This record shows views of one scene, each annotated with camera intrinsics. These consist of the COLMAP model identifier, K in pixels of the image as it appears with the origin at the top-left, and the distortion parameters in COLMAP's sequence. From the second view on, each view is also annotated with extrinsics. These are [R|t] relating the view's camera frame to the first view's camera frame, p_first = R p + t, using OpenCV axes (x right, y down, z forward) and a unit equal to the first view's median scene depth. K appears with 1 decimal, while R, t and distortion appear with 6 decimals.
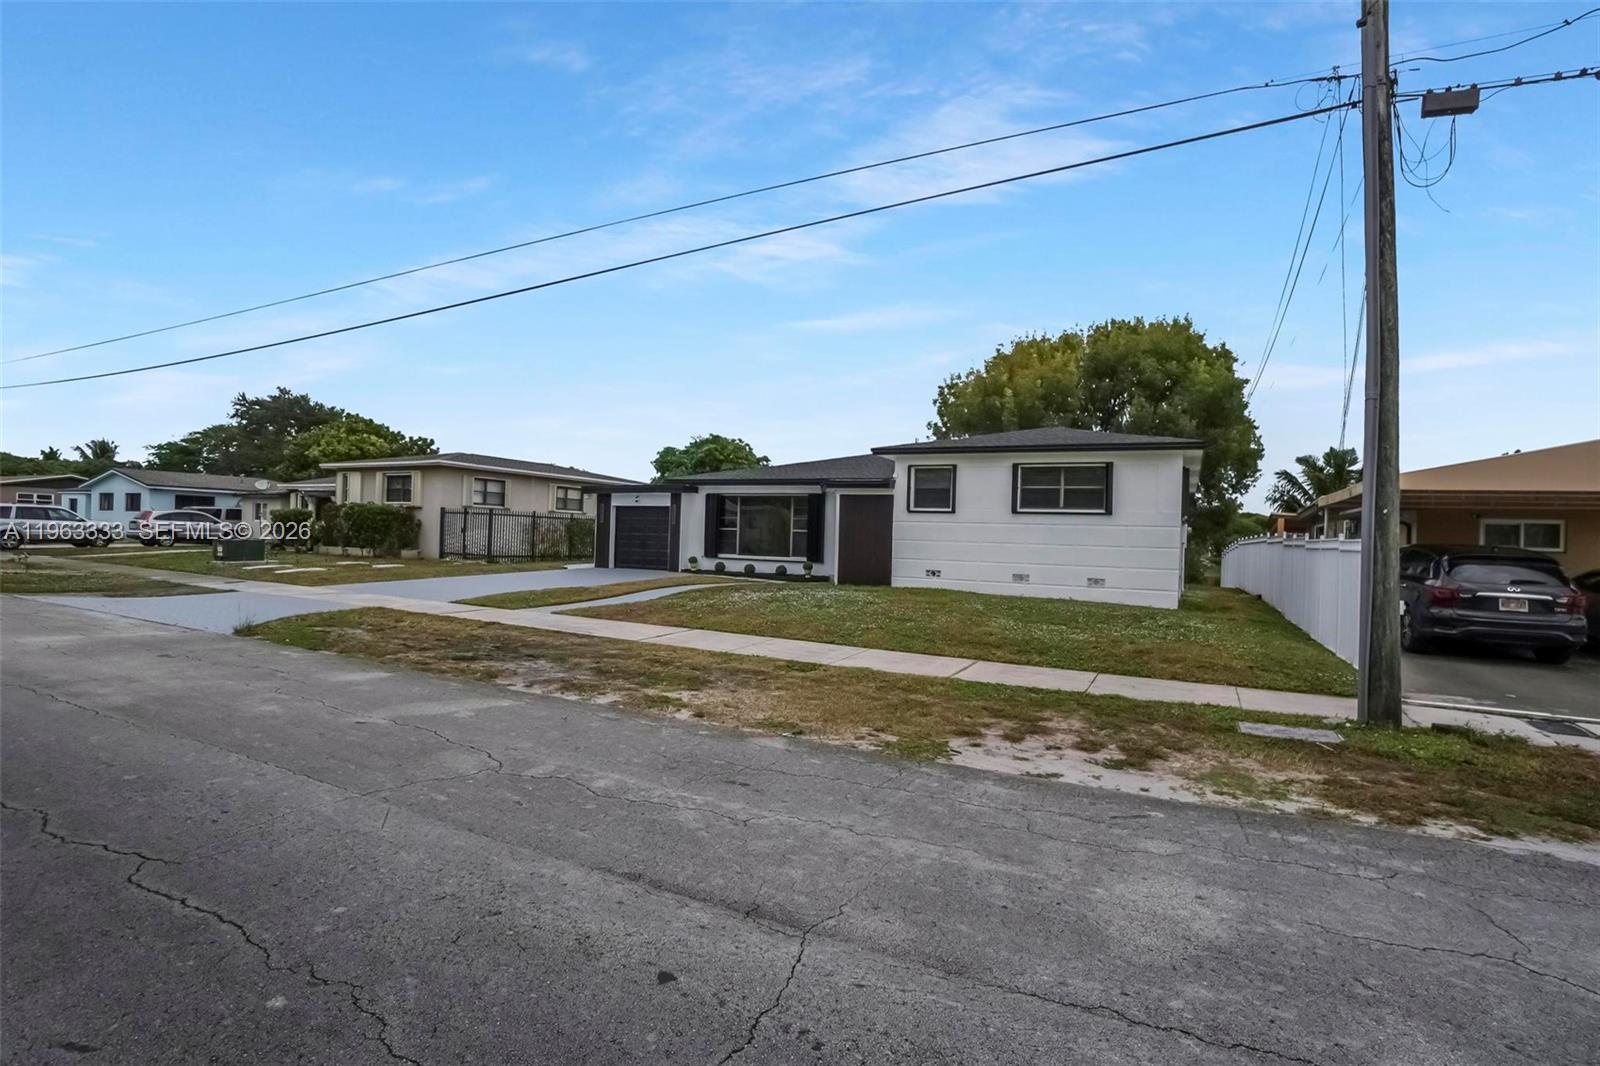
lens RADIAL K [[775.9, 0, 800.0], [0, 775.9, 533.0], [0, 0, 1]] dist [0.000601, 0.000066]
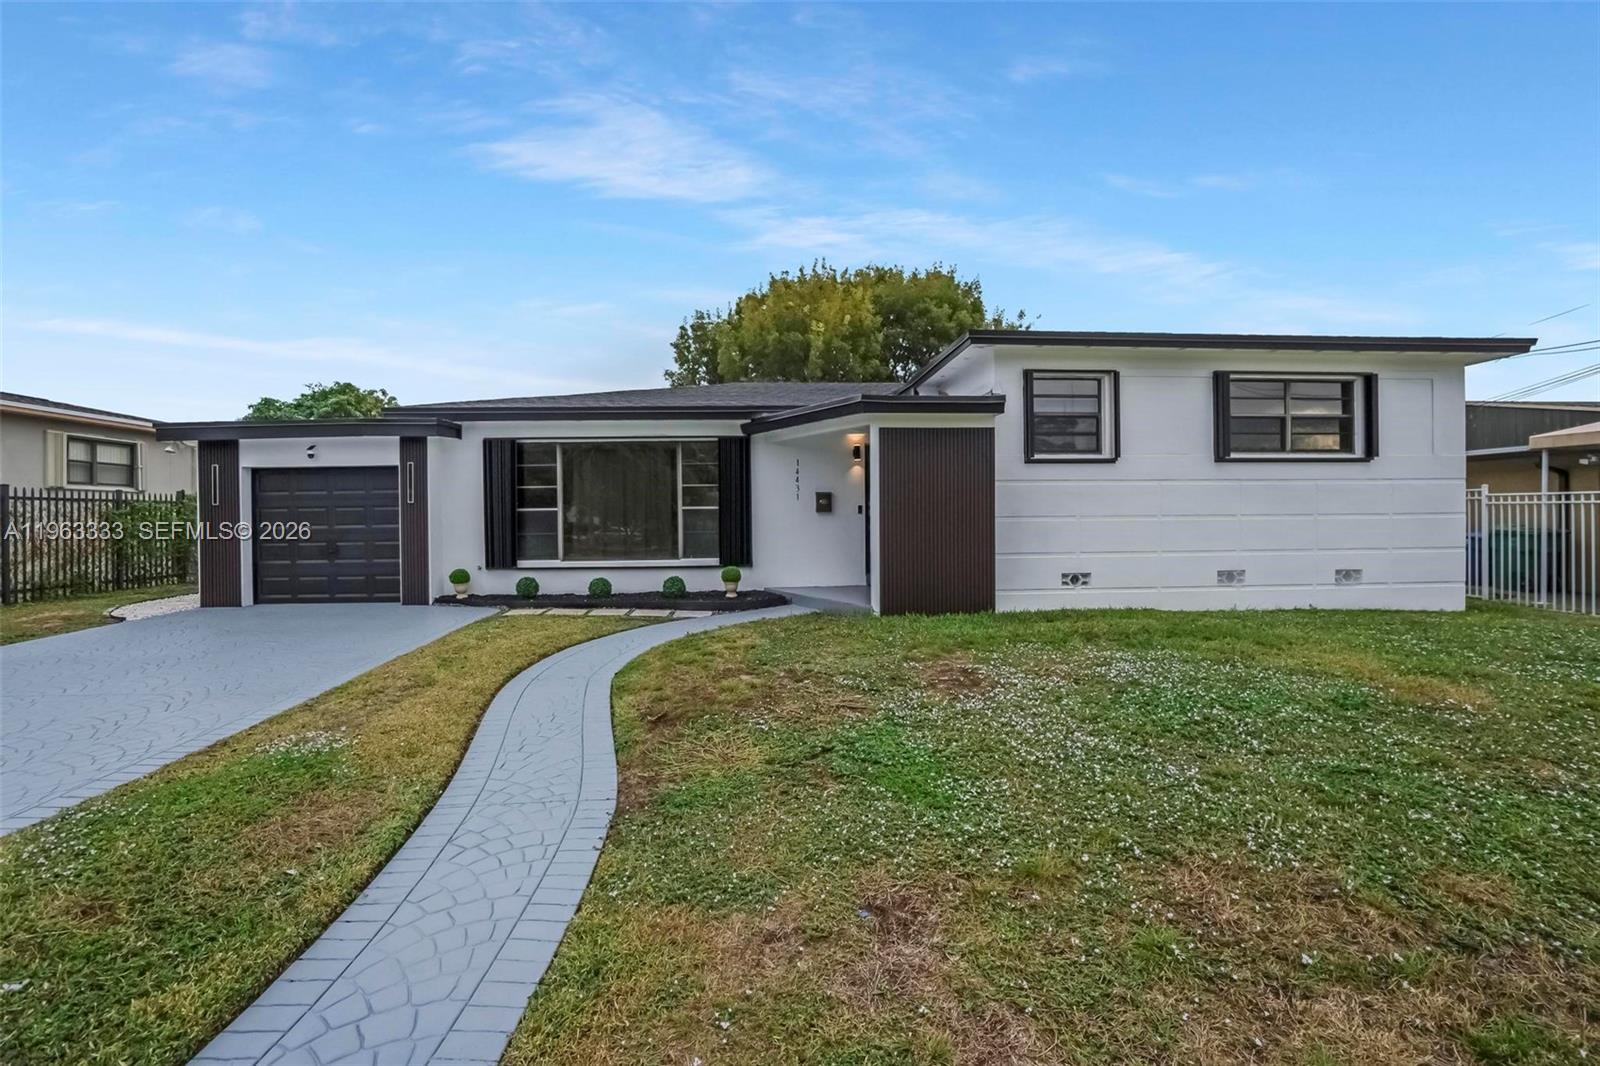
lens RADIAL K [[710.1, 0, 788.1], [0, 710.1, 527.4], [0, 0, 1]] dist [-0.047877, 0.017899]
pose [[0.871588, -0.048706, 0.487814, -0.172693], [0.033460, 0.998642, 0.039925, -0.006245], [-0.489097, -0.018476, 0.872034, 0.521414]]
